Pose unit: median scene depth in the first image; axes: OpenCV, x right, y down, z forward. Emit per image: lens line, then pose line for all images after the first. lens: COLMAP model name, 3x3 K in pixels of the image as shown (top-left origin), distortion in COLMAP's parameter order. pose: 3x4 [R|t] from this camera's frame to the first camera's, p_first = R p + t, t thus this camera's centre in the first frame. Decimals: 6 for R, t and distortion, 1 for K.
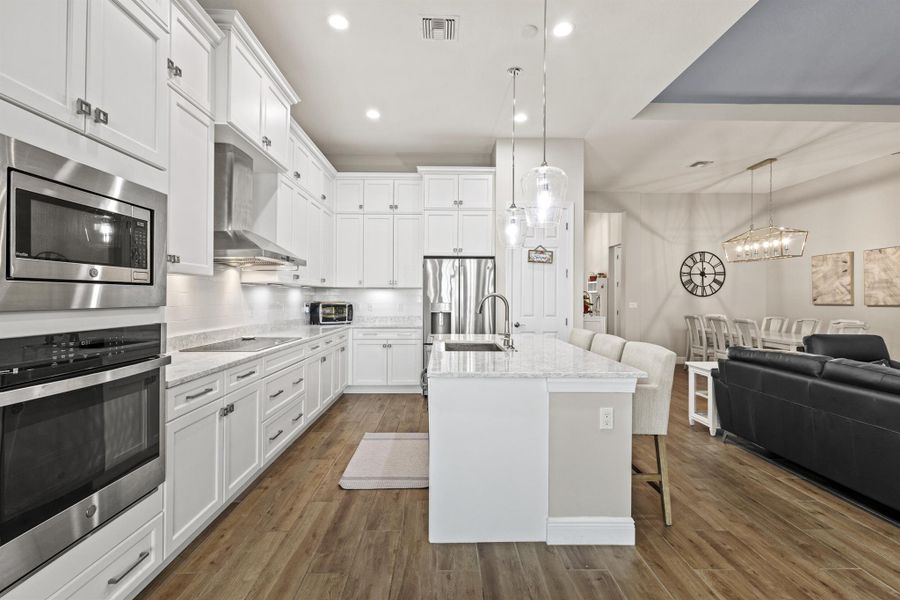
lens RADIAL K [[412.8, 0, 450.0], [0, 412.8, 300.0], [0, 0, 1]] dist [0.006837, -0.000032]
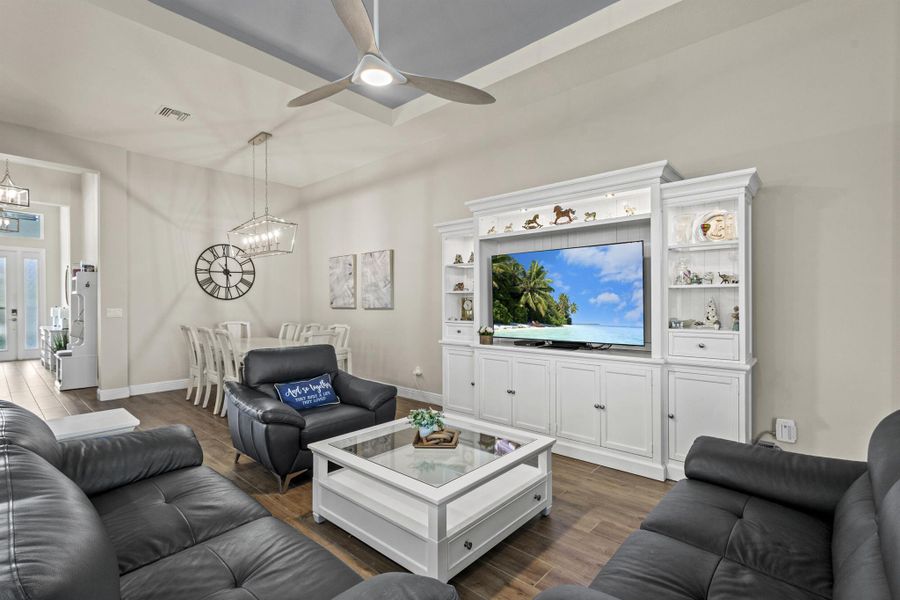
lens RADIAL K [[421.0, 0, 444.6], [0, 421.0, 315.6], [0, 0, 1]] dist [0.002802, 0.000063]
pose [[0.687066, -0.028329, 0.726042, 0.459220], [0.006456, 0.999438, 0.032887, -0.002769], [-0.726566, -0.017909, 0.686863, 0.183061]]
